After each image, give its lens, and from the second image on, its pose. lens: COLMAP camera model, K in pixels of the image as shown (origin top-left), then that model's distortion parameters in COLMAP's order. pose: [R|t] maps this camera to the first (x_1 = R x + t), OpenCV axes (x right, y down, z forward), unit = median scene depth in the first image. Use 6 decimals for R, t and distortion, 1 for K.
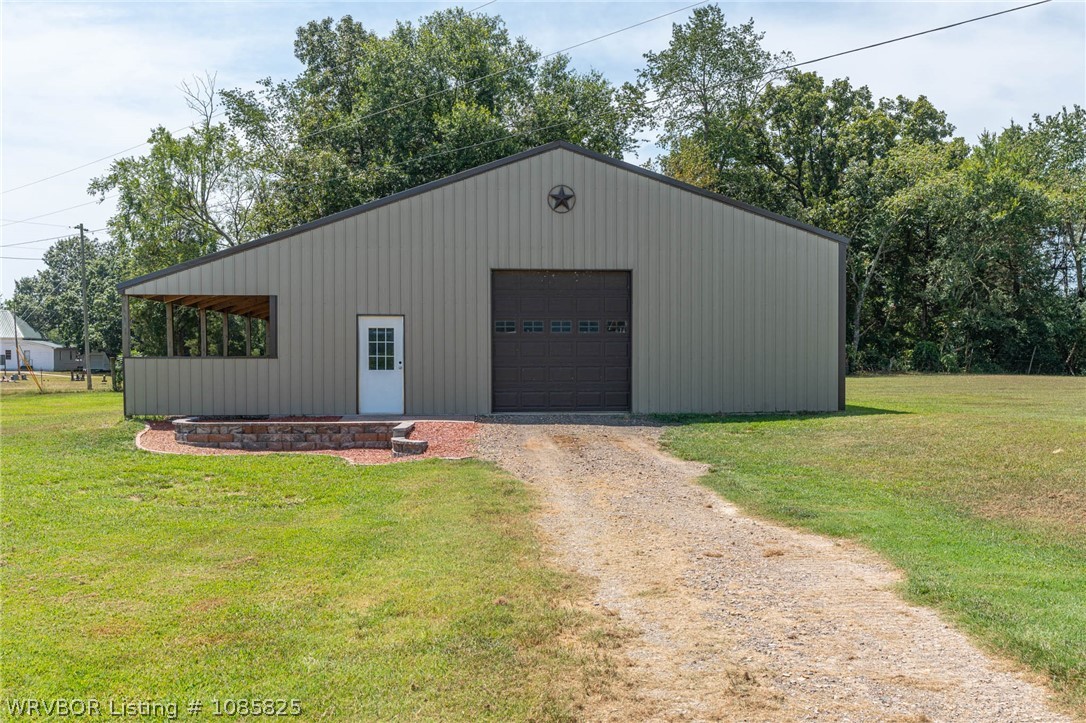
lens RADIAL K [[1129.3, 0, 542.6], [0, 1129.3, 360.5], [0, 0, 1]] dist [-0.005521, 0.000000]
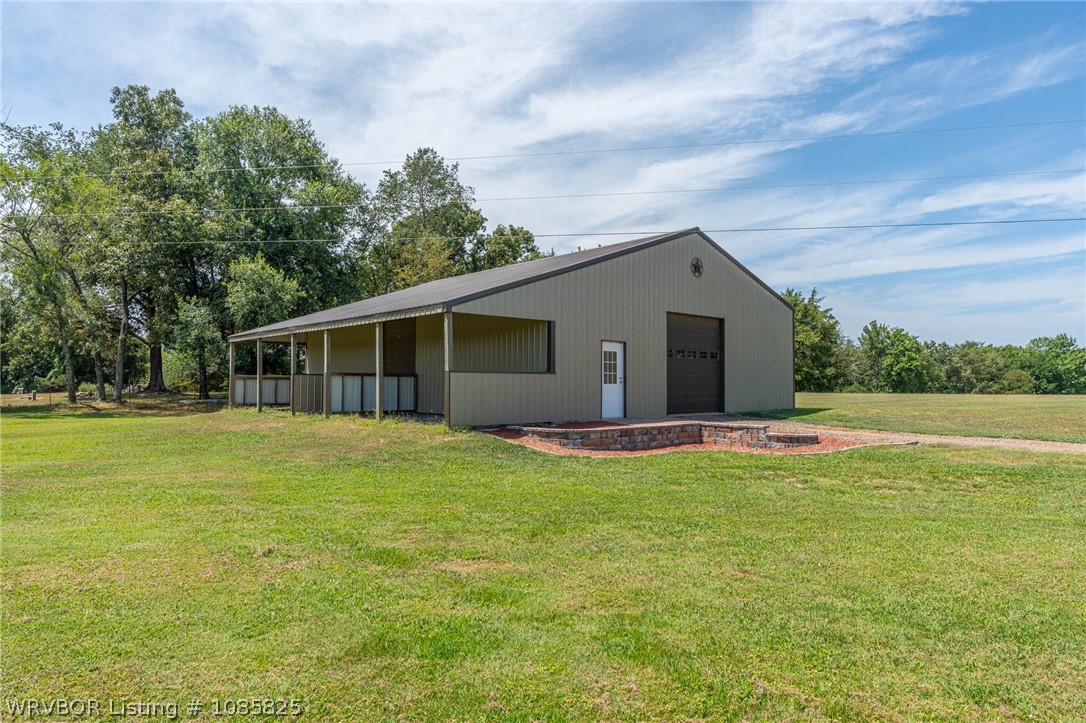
lens RADIAL K [[682.0, 0, 539.0], [0, 682.0, 359.0], [0, 0, 1]] dist [0.004439, -0.001809]
pose [[0.775468, 0.026325, 0.630838, -0.697481], [-0.003722, 0.999304, -0.037126, 0.009157], [-0.631376, 0.026442, 0.775026, 0.447161]]
